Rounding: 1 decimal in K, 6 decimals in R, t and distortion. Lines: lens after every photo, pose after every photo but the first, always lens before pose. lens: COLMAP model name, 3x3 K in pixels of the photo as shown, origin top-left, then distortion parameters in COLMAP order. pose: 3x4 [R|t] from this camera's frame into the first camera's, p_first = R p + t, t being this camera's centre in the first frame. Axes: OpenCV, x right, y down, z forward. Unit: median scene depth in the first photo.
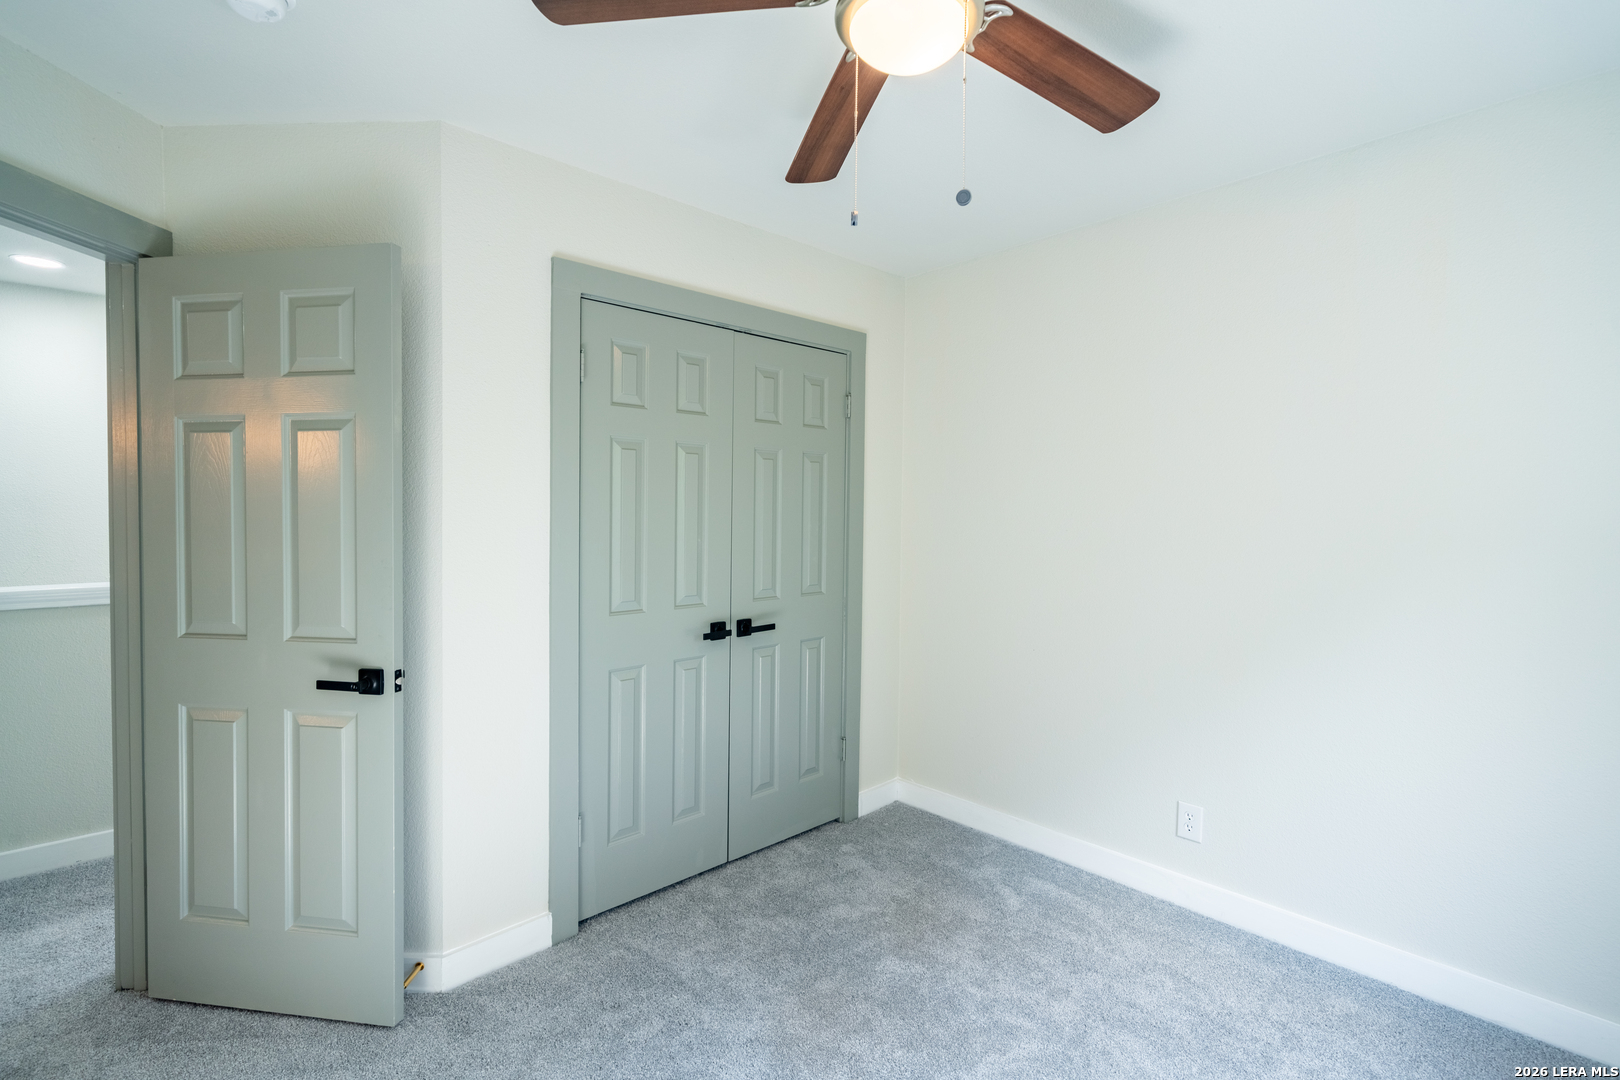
lens RADIAL K [[736.9, 0, 810.8], [0, 736.9, 542.4], [0, 0, 1]] dist [0.002607, 0.000314]
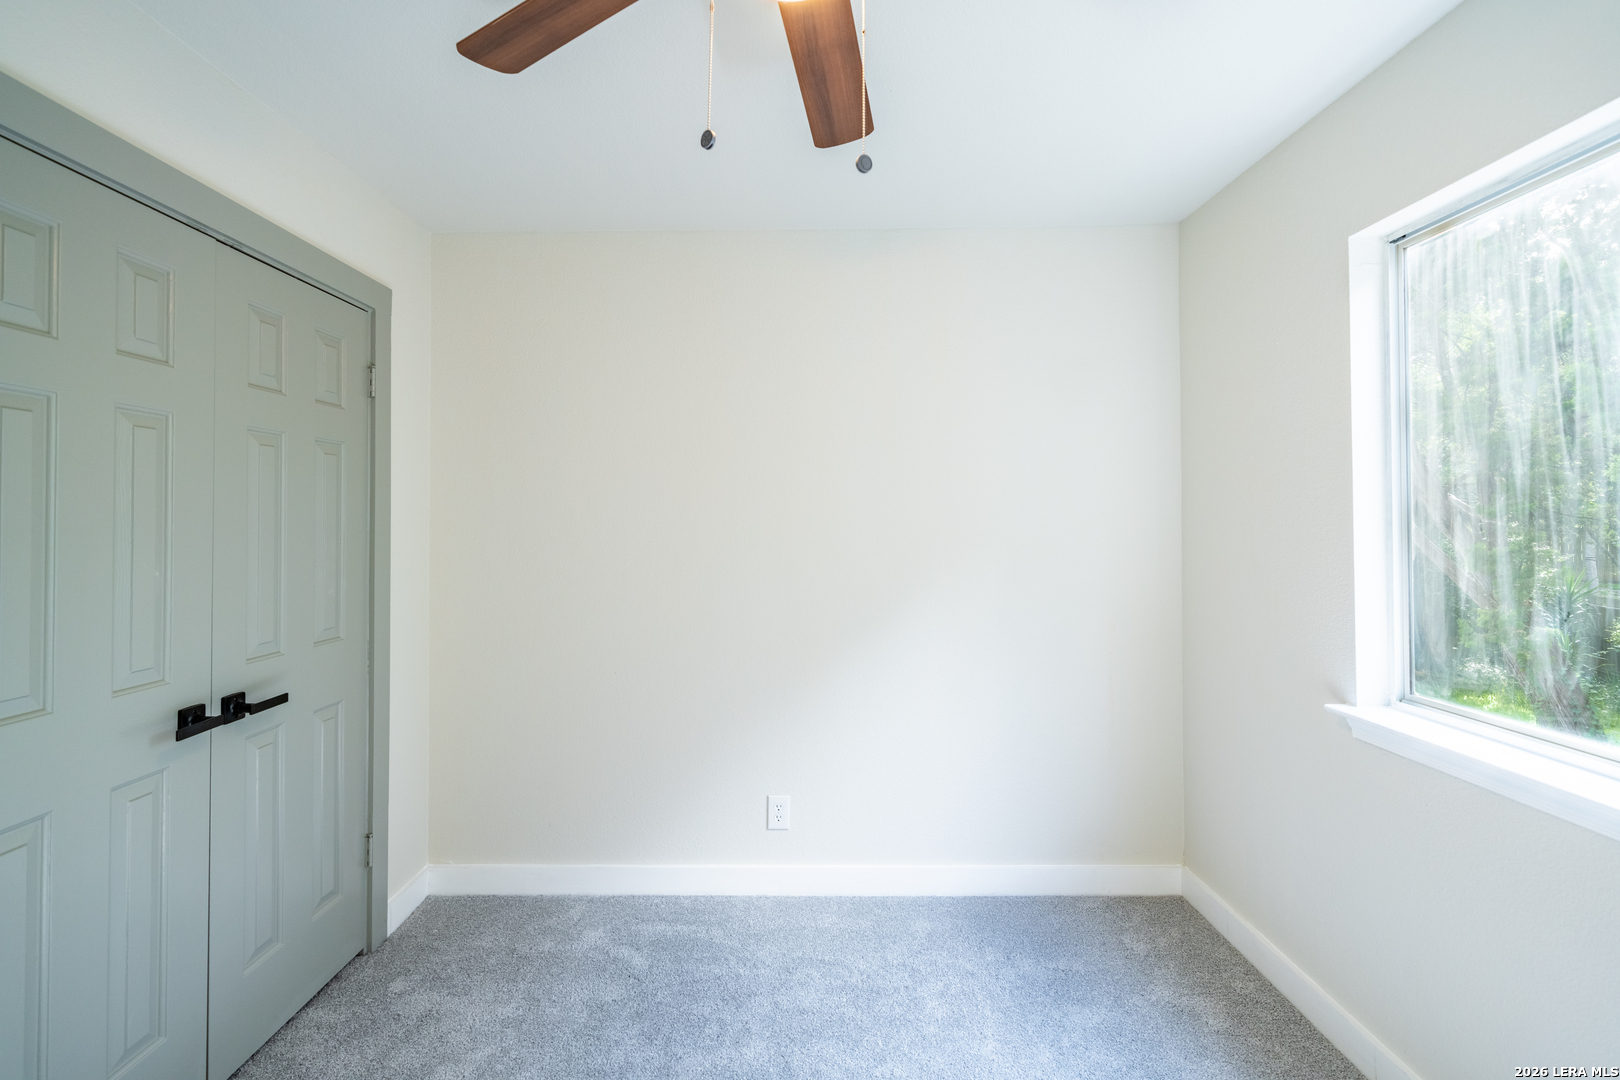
lens RADIAL K [[736.9, 0, 812.7], [0, 736.9, 528.8], [0, 0, 1]] dist [0.002607, 0.000314]
pose [[0.691366, -0.010221, 0.722432, -0.201361], [0.033555, 0.999275, -0.017974, -0.010047], [-0.721725, 0.036668, 0.691208, 0.195182]]
